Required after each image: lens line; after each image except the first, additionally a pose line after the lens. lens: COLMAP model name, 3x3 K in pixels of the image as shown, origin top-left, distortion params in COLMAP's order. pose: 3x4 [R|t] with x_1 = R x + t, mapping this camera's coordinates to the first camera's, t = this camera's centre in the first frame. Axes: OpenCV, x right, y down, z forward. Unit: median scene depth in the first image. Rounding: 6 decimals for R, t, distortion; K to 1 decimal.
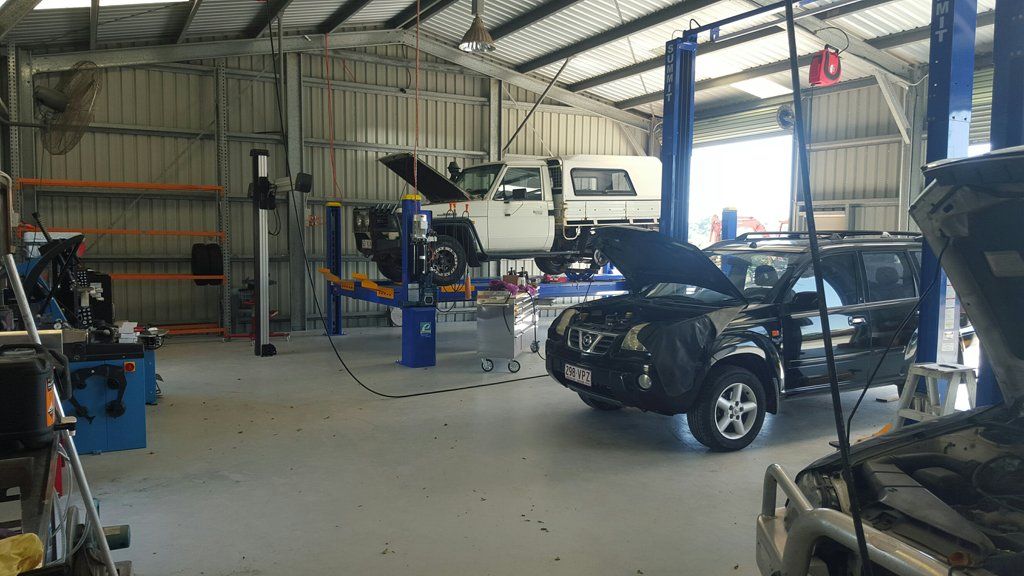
lens RADIAL K [[785.4, 0, 512.0], [0, 785.4, 288.0], [0, 0, 1]] dist [0.005516, 0.002825]
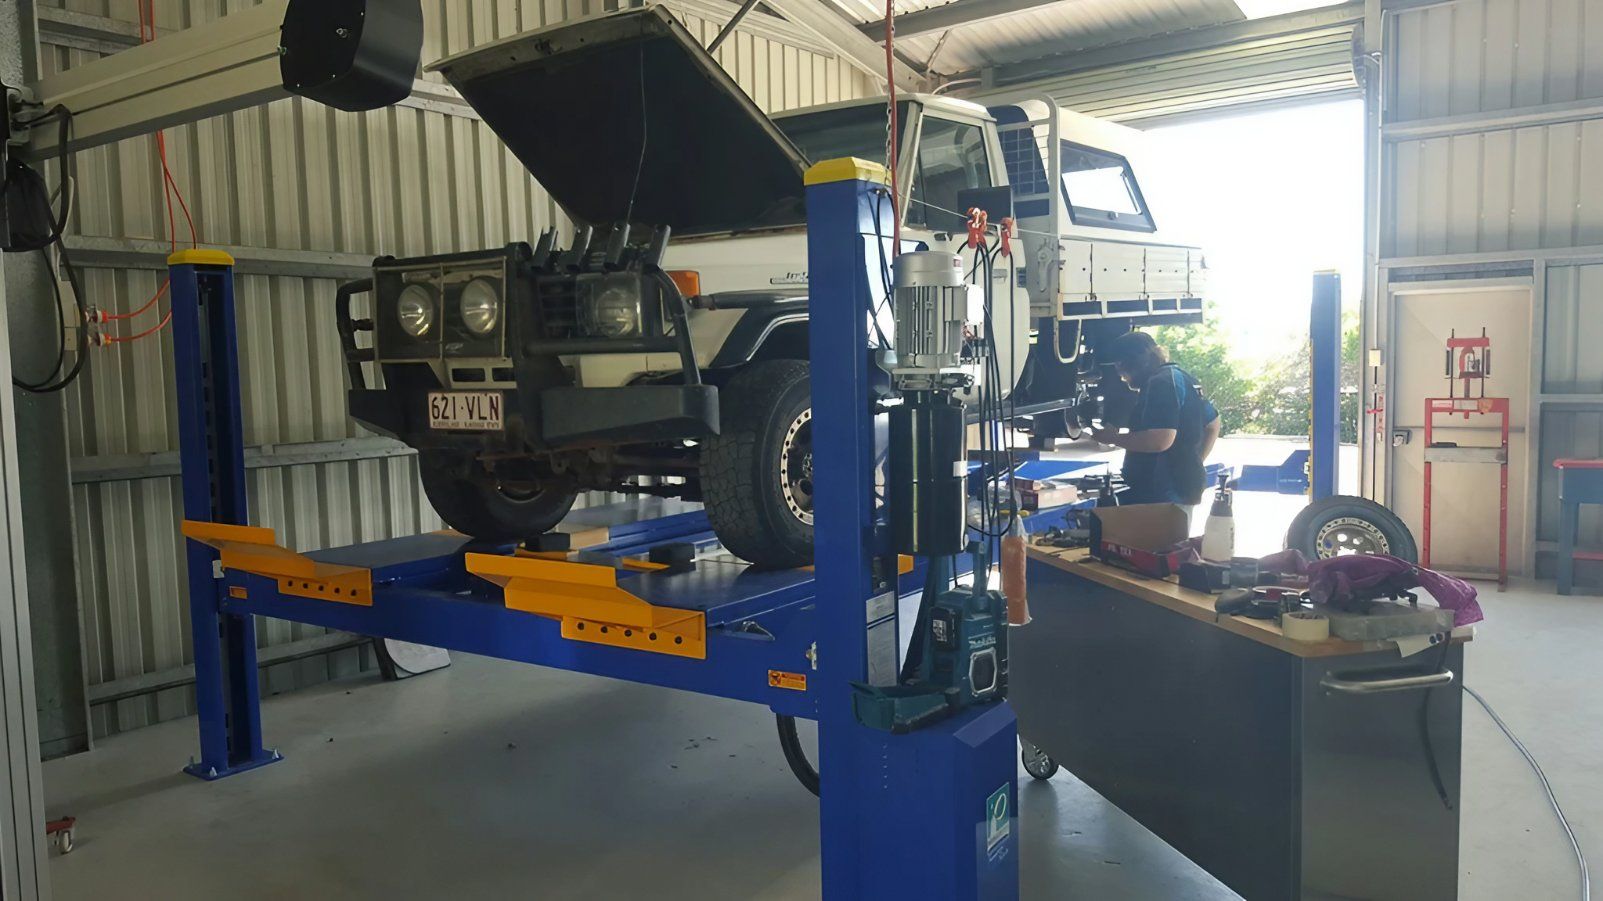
lens RADIAL K [[1229.4, 0, 801.5], [0, 1229.4, 450.5], [0, 0, 1]] dist [0.005516, 0.002825]
pose [[0.912236, -0.059755, 0.405283, -0.213786], [0.055686, 0.998210, 0.021833, -0.040522], [-0.405862, 0.002652, 0.913930, 0.555318]]
